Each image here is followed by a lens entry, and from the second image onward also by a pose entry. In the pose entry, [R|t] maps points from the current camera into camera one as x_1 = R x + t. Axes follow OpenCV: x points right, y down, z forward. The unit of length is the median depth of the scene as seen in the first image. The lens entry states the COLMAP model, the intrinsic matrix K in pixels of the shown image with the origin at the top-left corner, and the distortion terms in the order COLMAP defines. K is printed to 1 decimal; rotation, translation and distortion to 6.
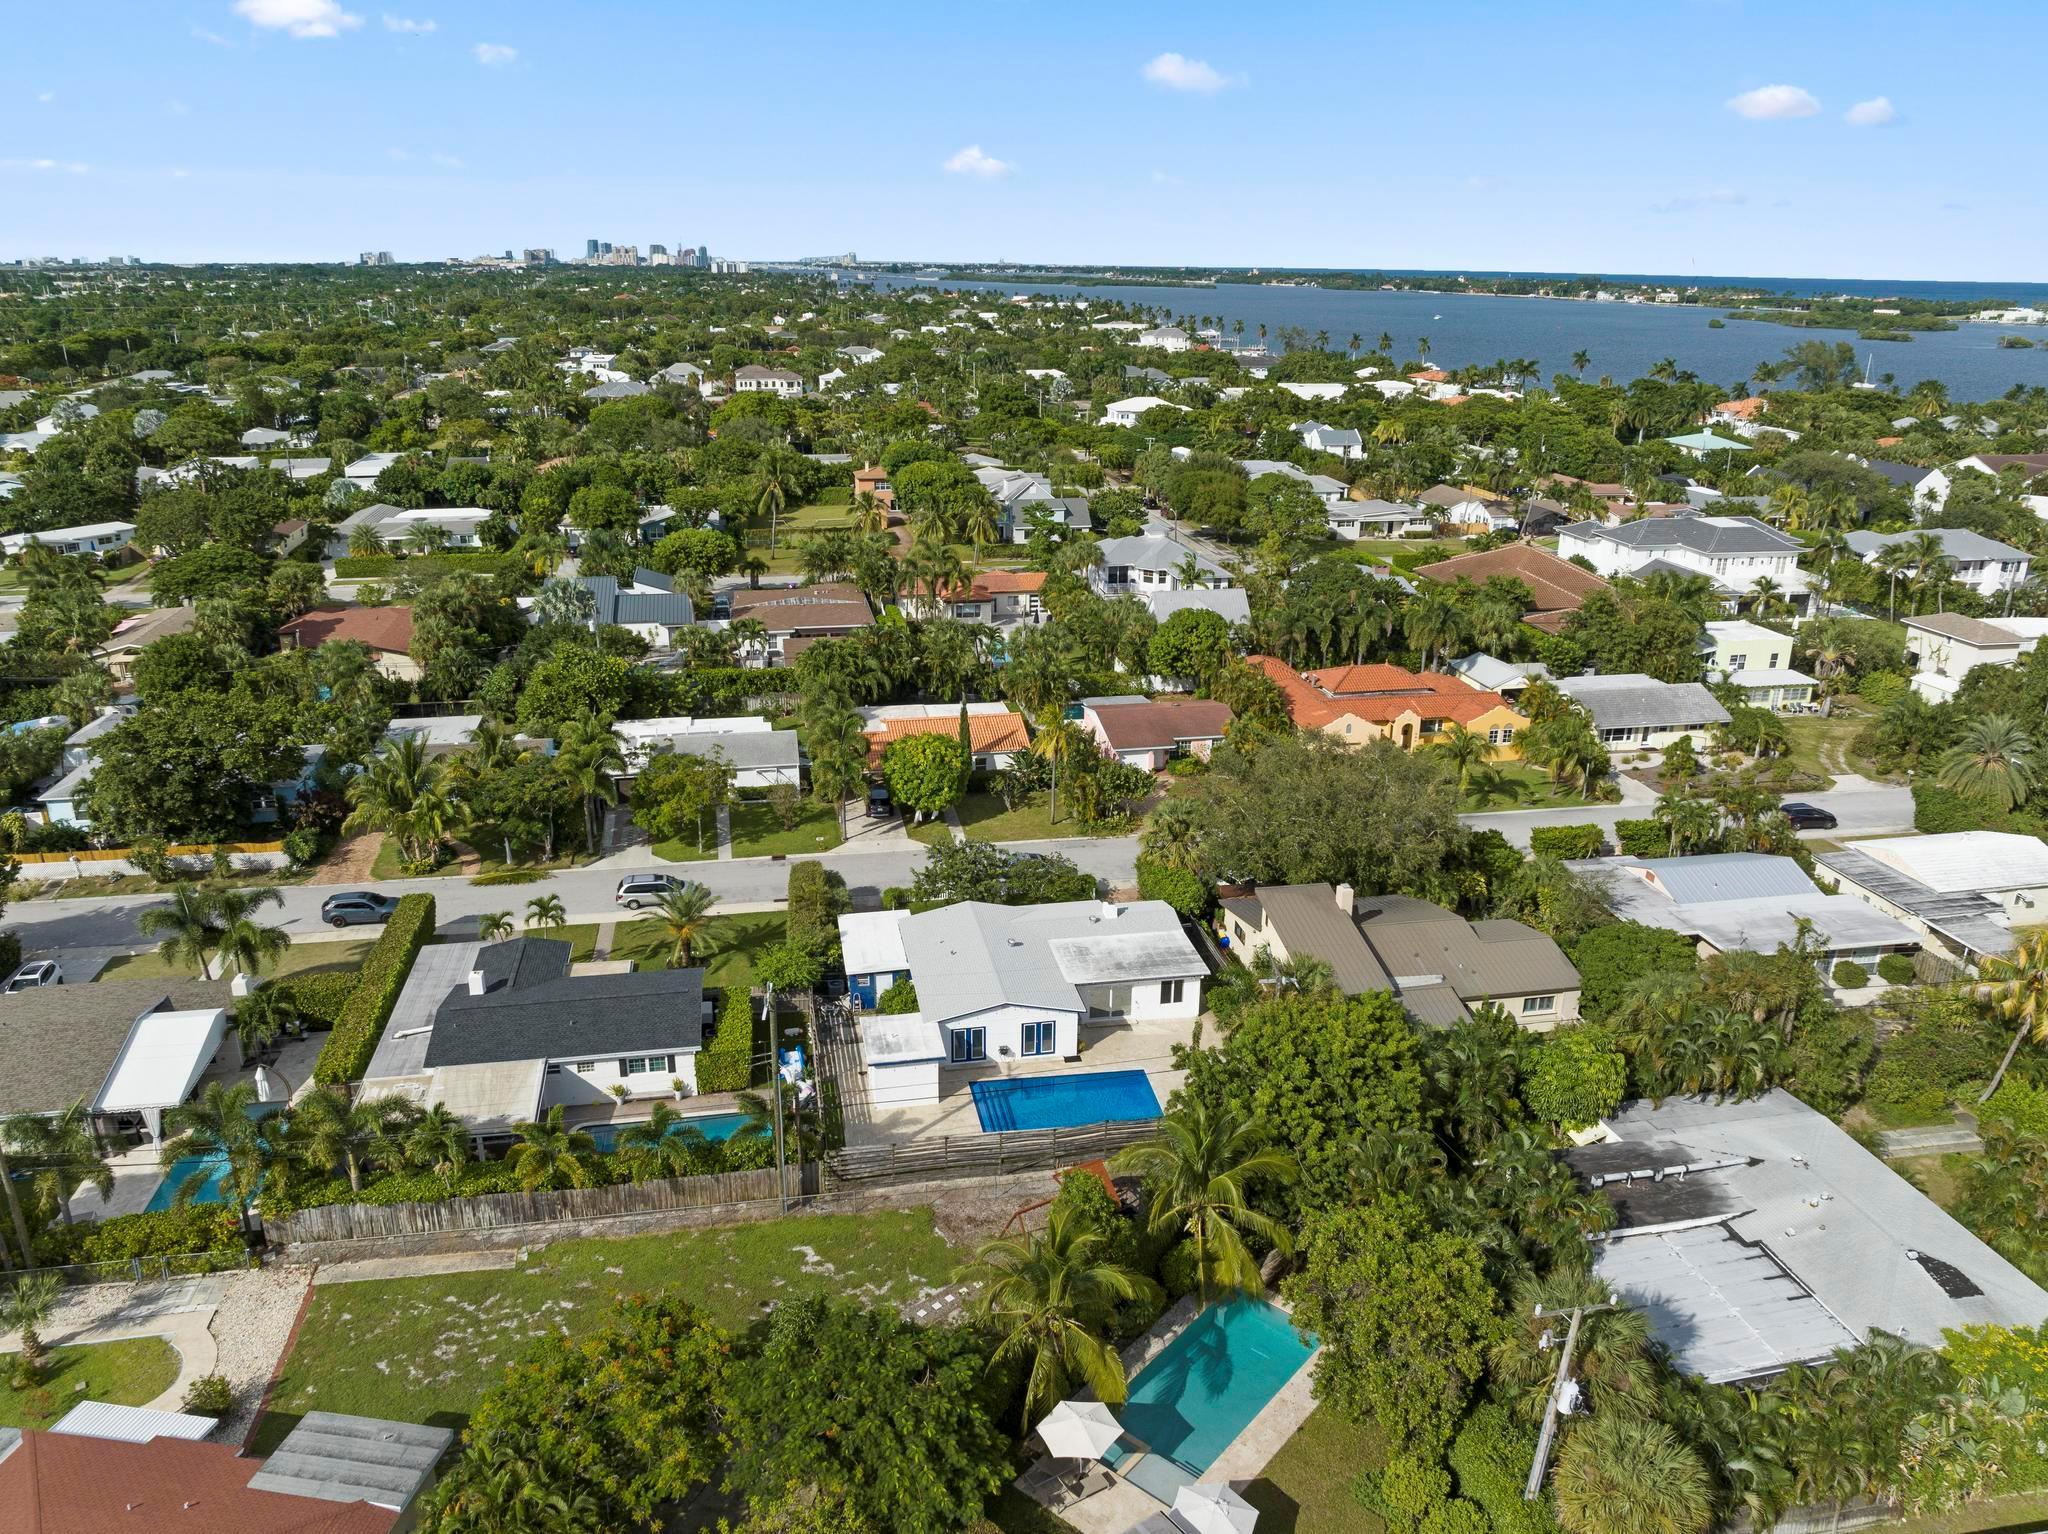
lens RADIAL K [[1445.0, 0, 1013.8], [0, 1445.0, 766.6], [0, 0, 1]] dist [-0.053245, 0.026517]
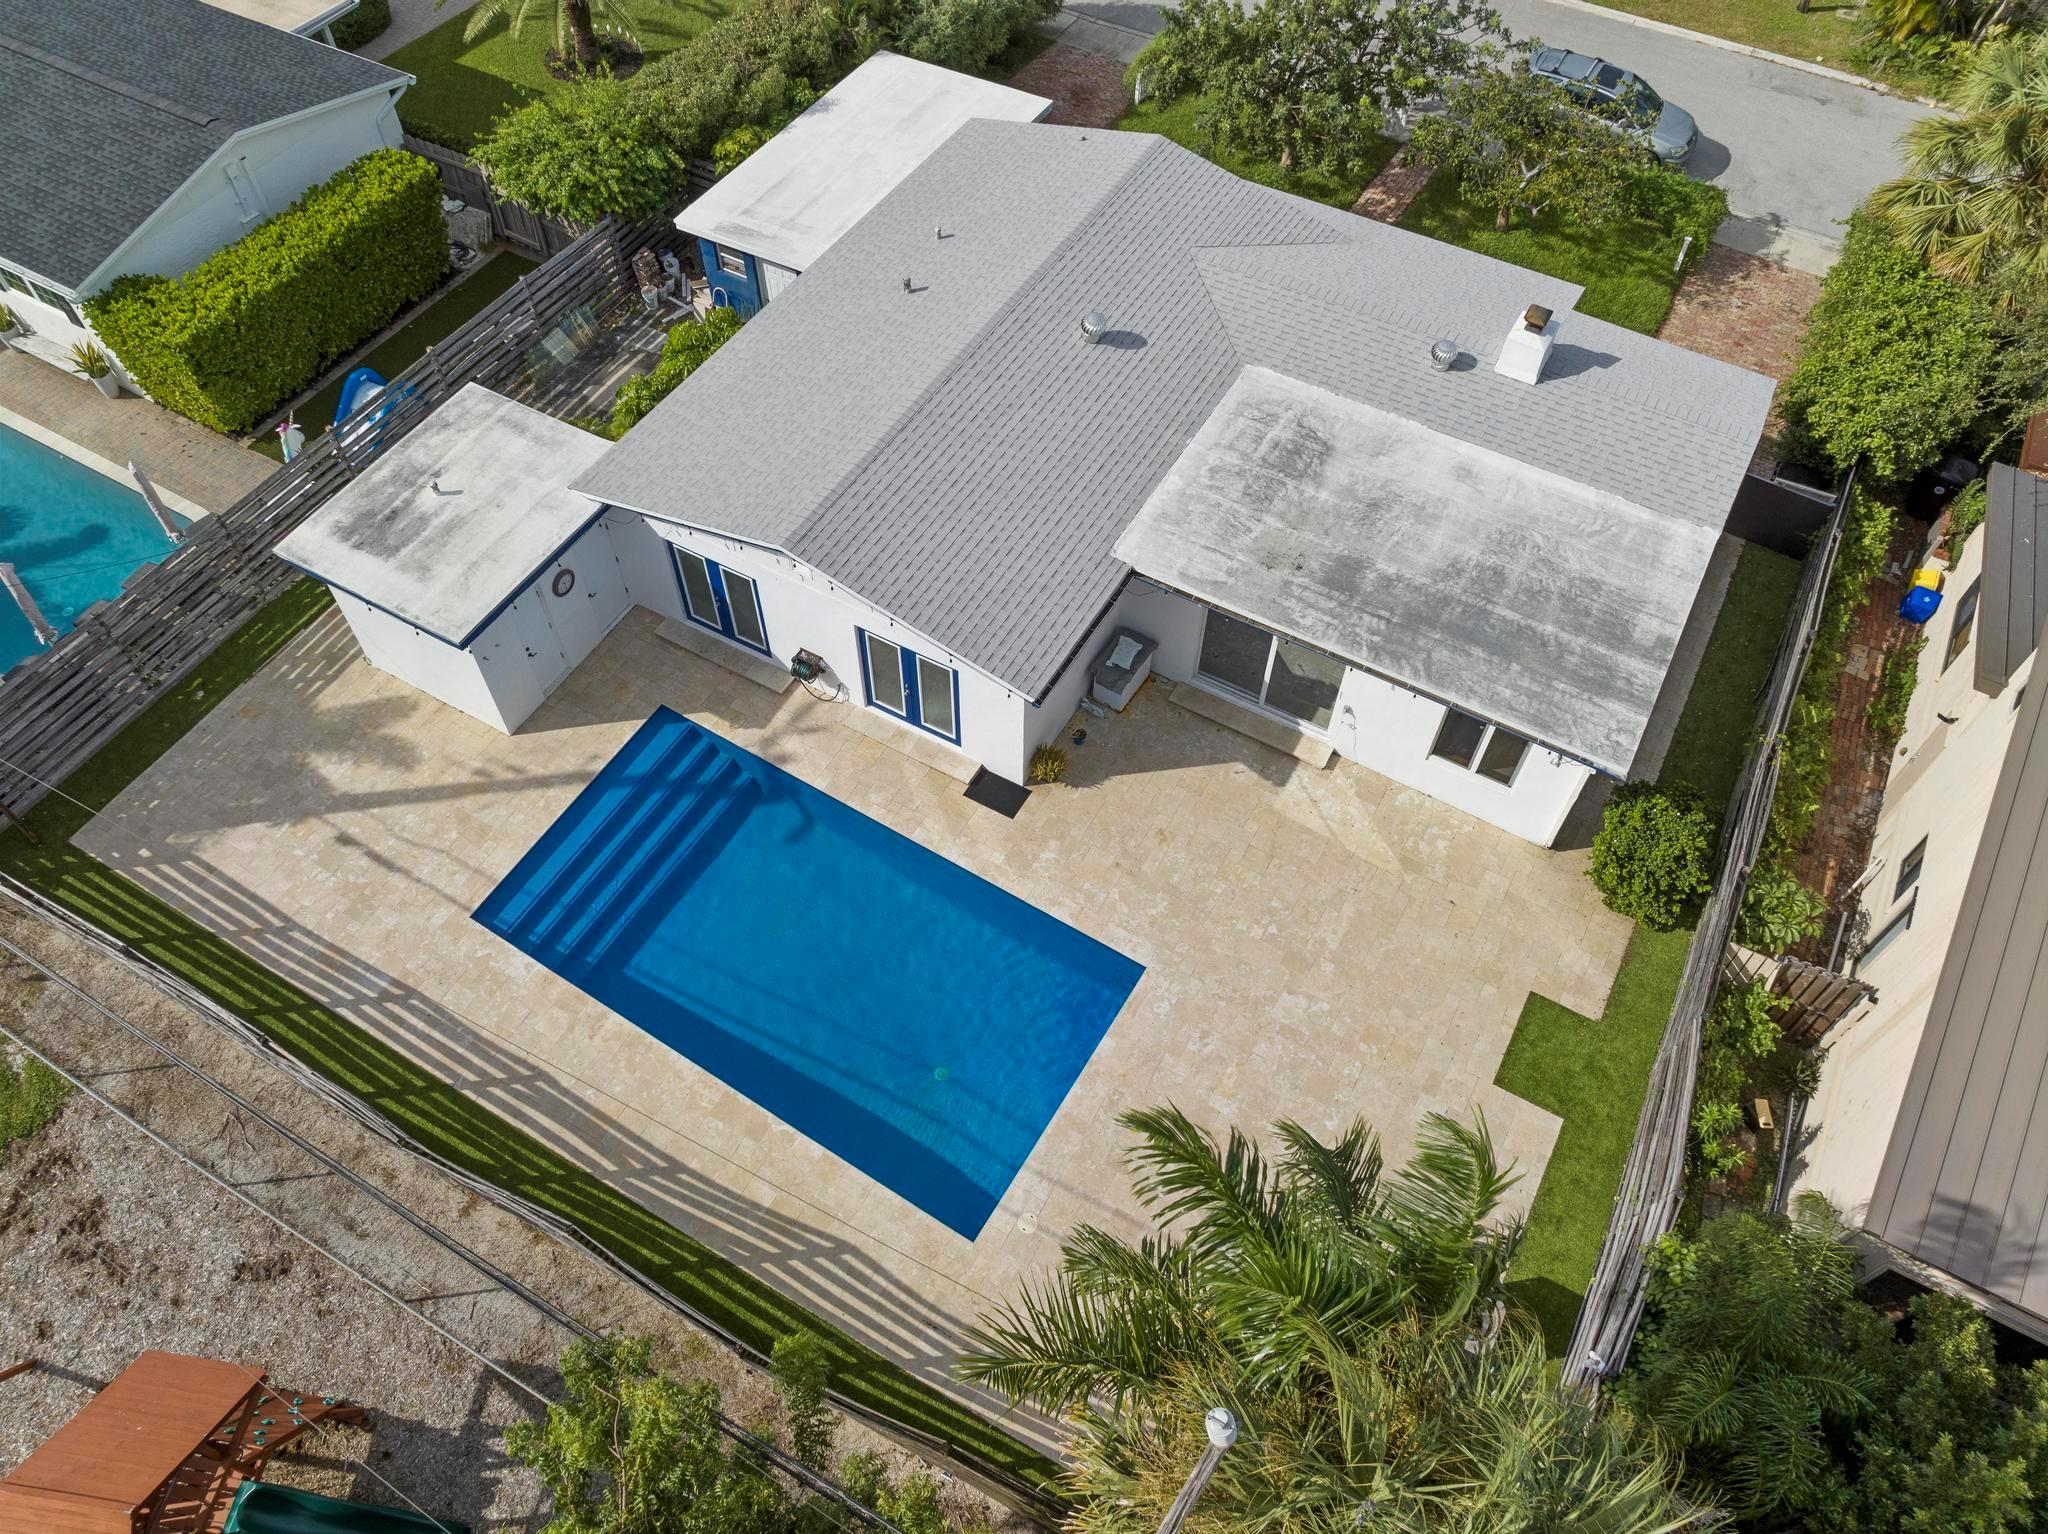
lens RADIAL K [[1445.0, 0, 1013.8], [0, 1445.0, 766.6], [0, 0, 1]] dist [-0.053245, 0.026517]
pose [[0.765848, 0.521823, -0.375736, 0.109305], [-0.216015, 0.759154, 0.614022, 0.009100], [0.605652, -0.389083, 0.694118, 0.565947]]
